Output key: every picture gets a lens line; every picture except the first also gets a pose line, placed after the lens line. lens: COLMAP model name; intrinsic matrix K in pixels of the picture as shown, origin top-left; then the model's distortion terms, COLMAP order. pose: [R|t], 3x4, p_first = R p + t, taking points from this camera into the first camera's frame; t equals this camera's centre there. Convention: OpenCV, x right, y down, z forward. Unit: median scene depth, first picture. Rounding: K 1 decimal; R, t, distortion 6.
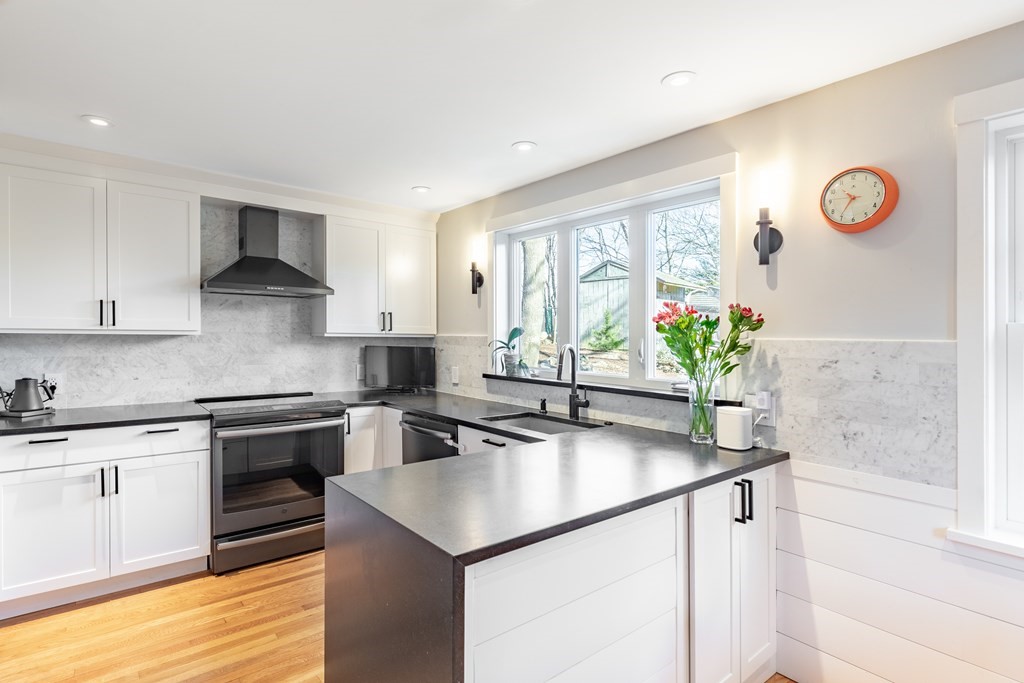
lens RADIAL K [[508.4, 0, 490.6], [0, 508.4, 336.4], [0, 0, 1]] dist [-0.001987, -0.000350]
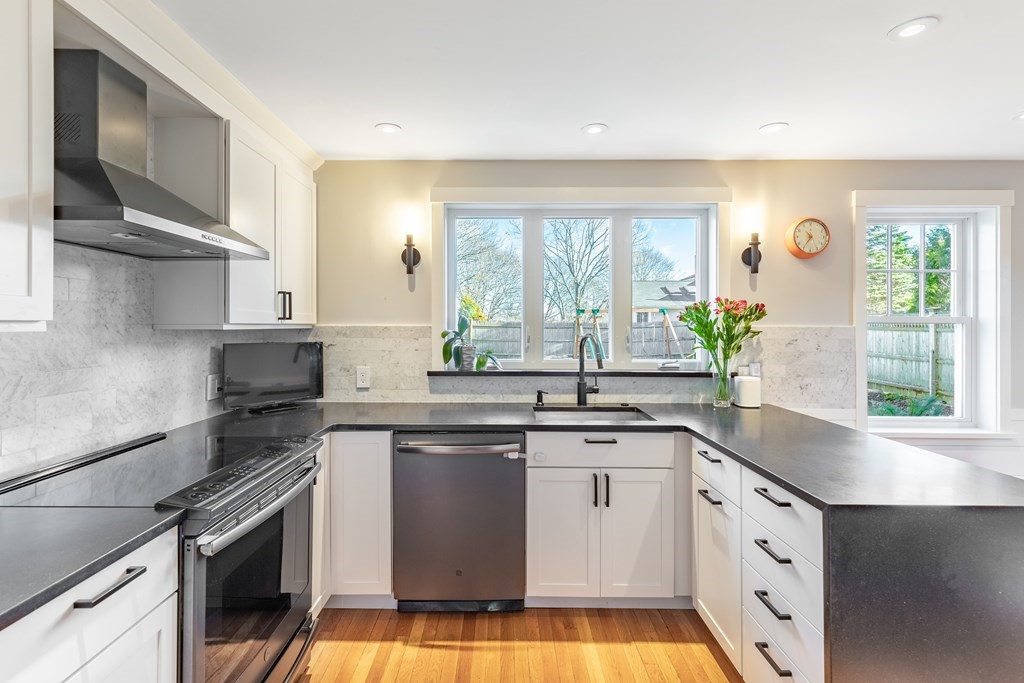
lens RADIAL K [[488.6, 0, 500.5], [0, 488.6, 322.4], [0, 0, 1]] dist [0.016114, -0.010918]
pose [[0.626025, -0.006890, 0.779773, -0.694690], [0.006325, 0.999973, 0.003758, -0.010511], [-0.779777, 0.002579, 0.626052, 0.503628]]
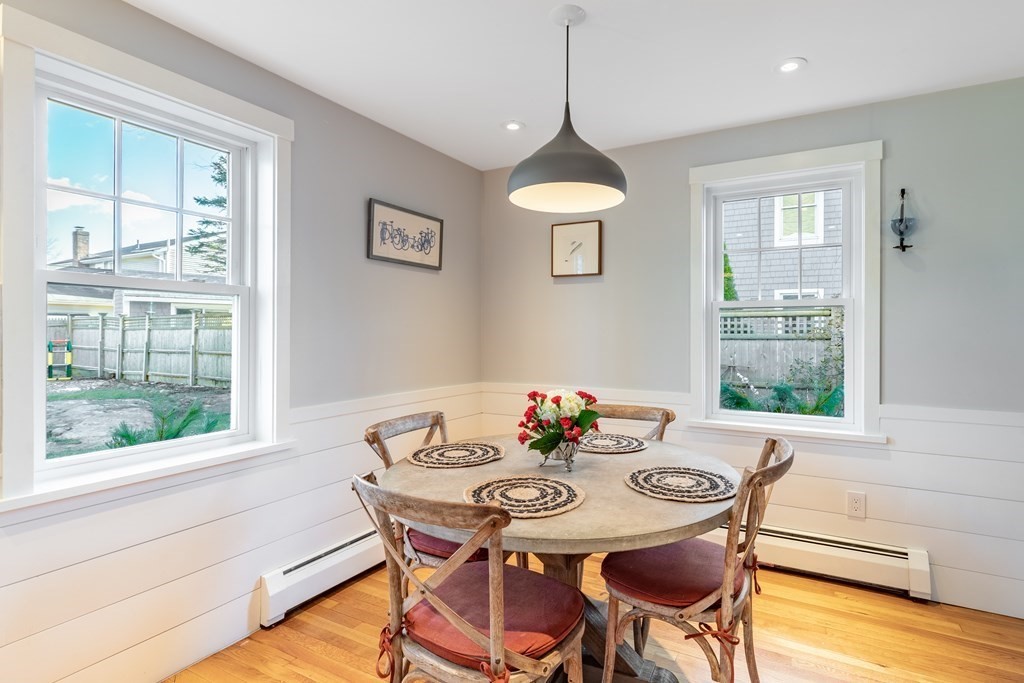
lens RADIAL K [[508.3, 0, 556.0], [0, 508.3, 326.2], [0, 0, 1]] dist [0.003590, 0.000256]
pose [[-0.422088, -0.004254, 0.906545, -0.161320], [-0.004346, 0.999987, 0.002669, 0.043287], [-0.906545, -0.002813, -0.422101, 0.284422]]
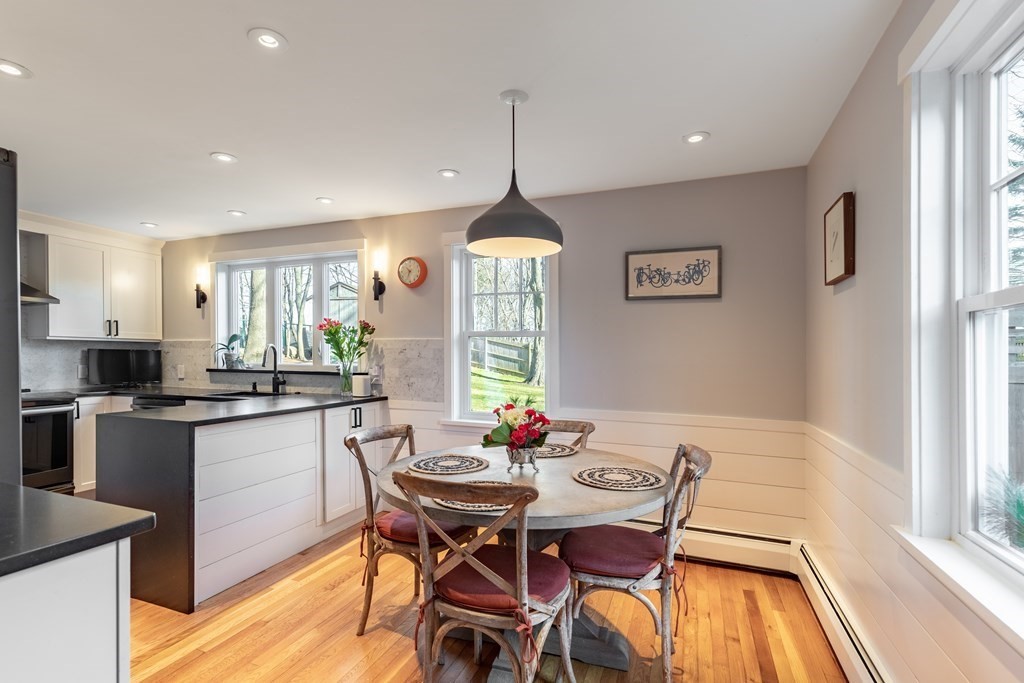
lens RADIAL K [[485.3, 0, 499.7], [0, 485.3, 354.8], [0, 0, 1]] dist [0.002208, -0.000042]
pose [[0.866032, -0.004168, 0.499971, 0.017398], [0.002799, 0.999990, 0.003488, 0.043282], [-0.499981, -0.001621, 0.866035, -0.592929]]
